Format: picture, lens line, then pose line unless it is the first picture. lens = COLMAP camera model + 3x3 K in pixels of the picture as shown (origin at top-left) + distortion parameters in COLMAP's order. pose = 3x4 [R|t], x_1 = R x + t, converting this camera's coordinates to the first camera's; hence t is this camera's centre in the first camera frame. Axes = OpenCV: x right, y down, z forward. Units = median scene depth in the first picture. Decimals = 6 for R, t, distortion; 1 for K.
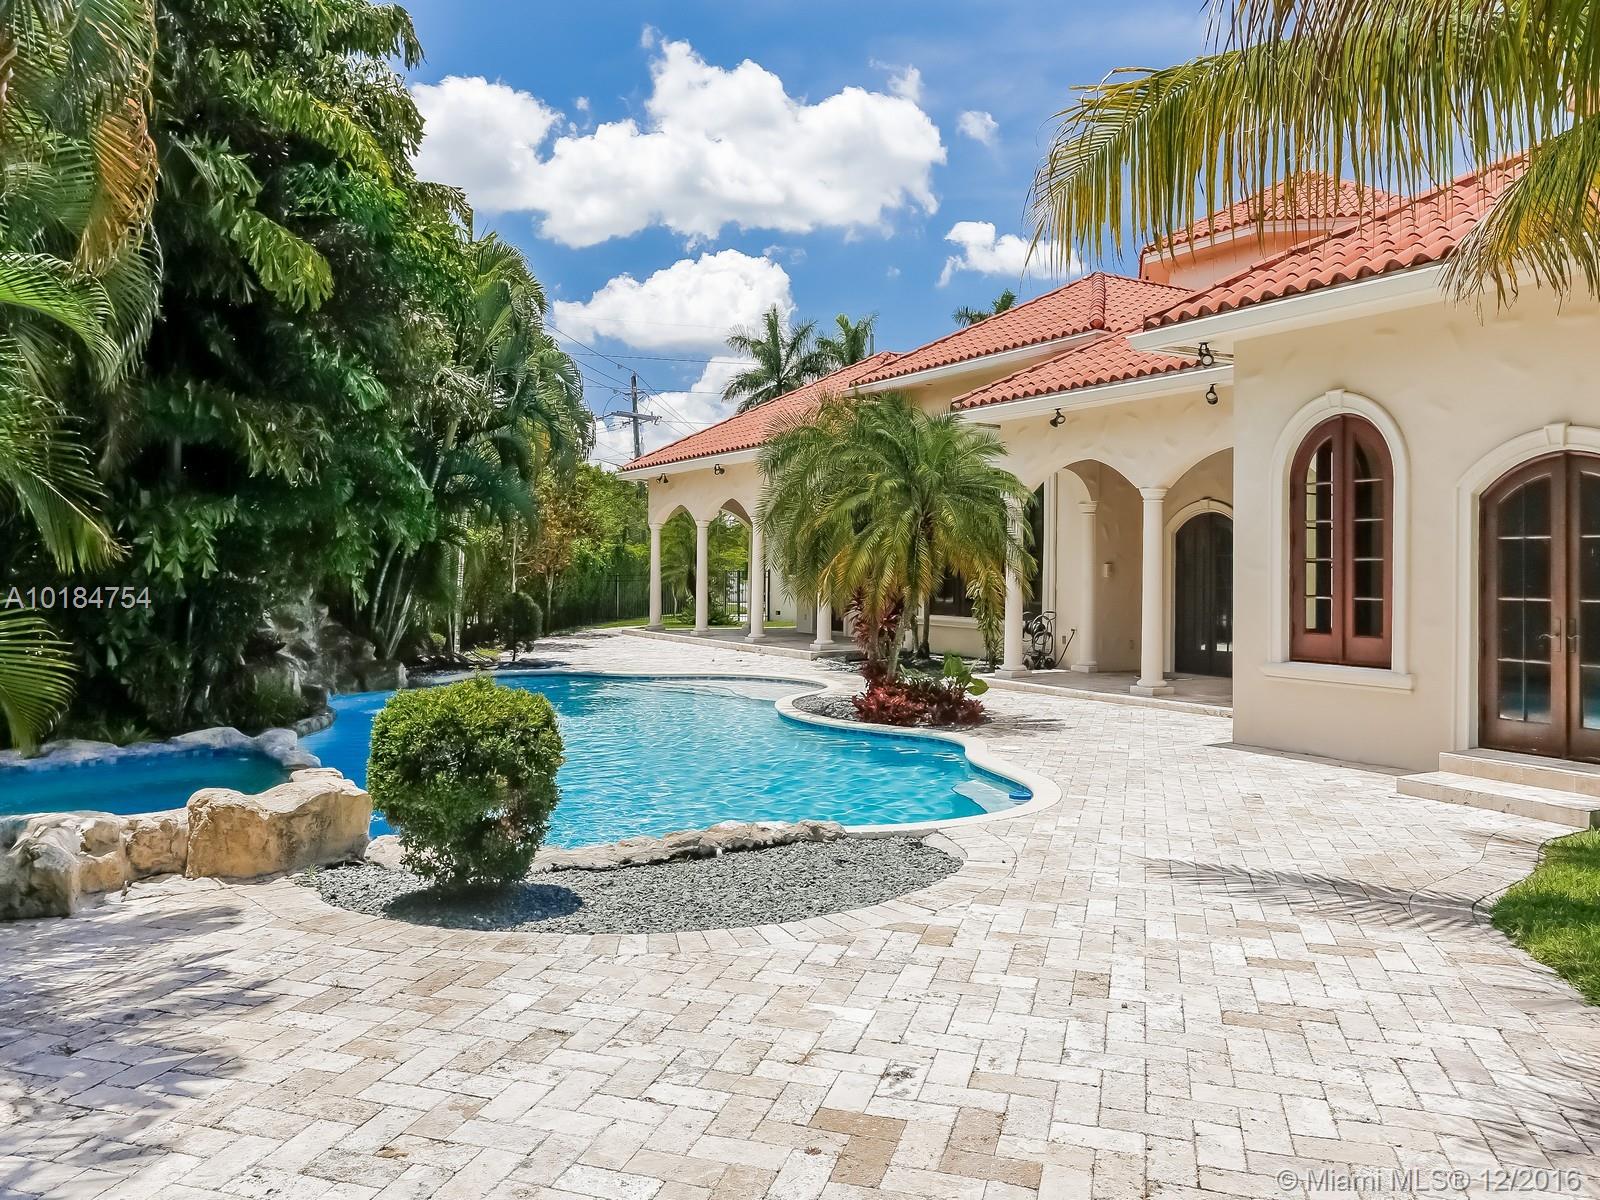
lens RADIAL K [[1167.0, 0, 800.1], [0, 1167.0, 594.4], [0, 0, 1]] dist [-0.002103, -0.000358]
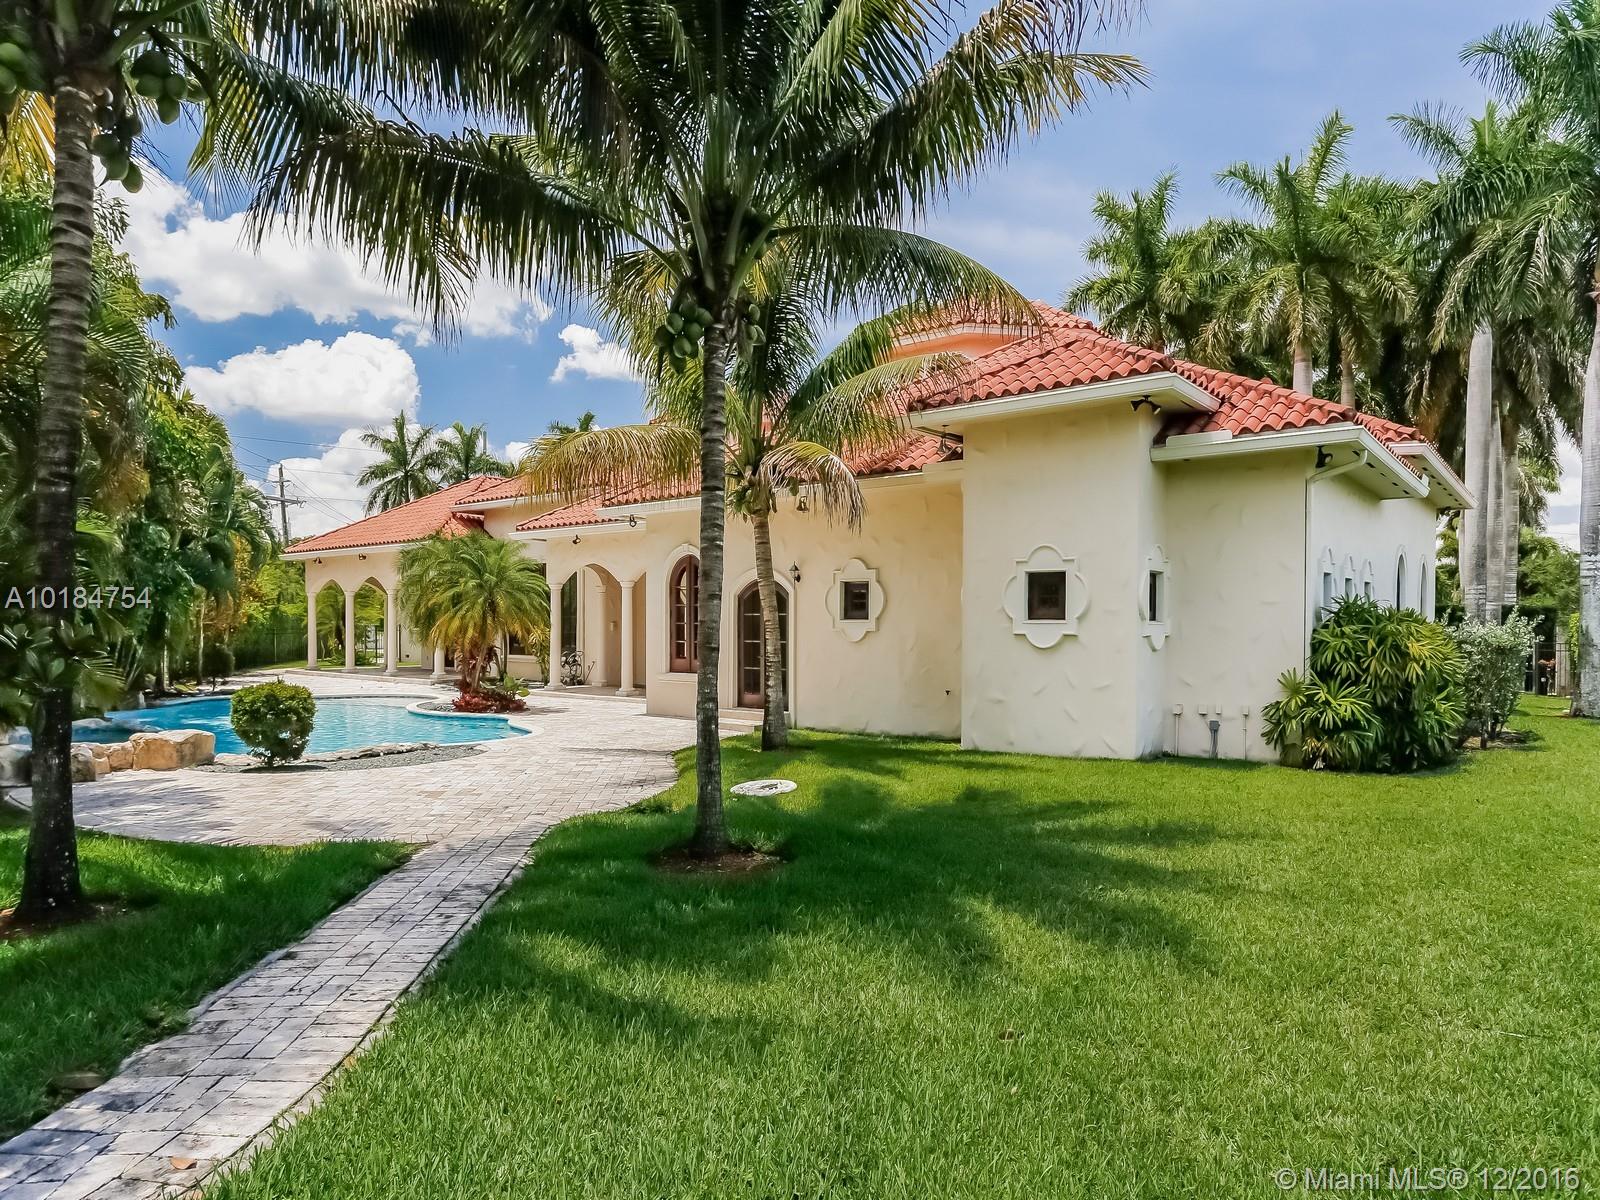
lens RADIAL K [[999.3, 0, 783.1], [0, 999.3, 640.4], [0, 0, 1]] dist [-0.022102, 0.002687]
pose [[0.941963, -0.011674, 0.335512, 0.008852], [0.011647, 0.999930, 0.002092, -0.000621], [-0.335513, 0.001937, 0.942033, -0.475840]]
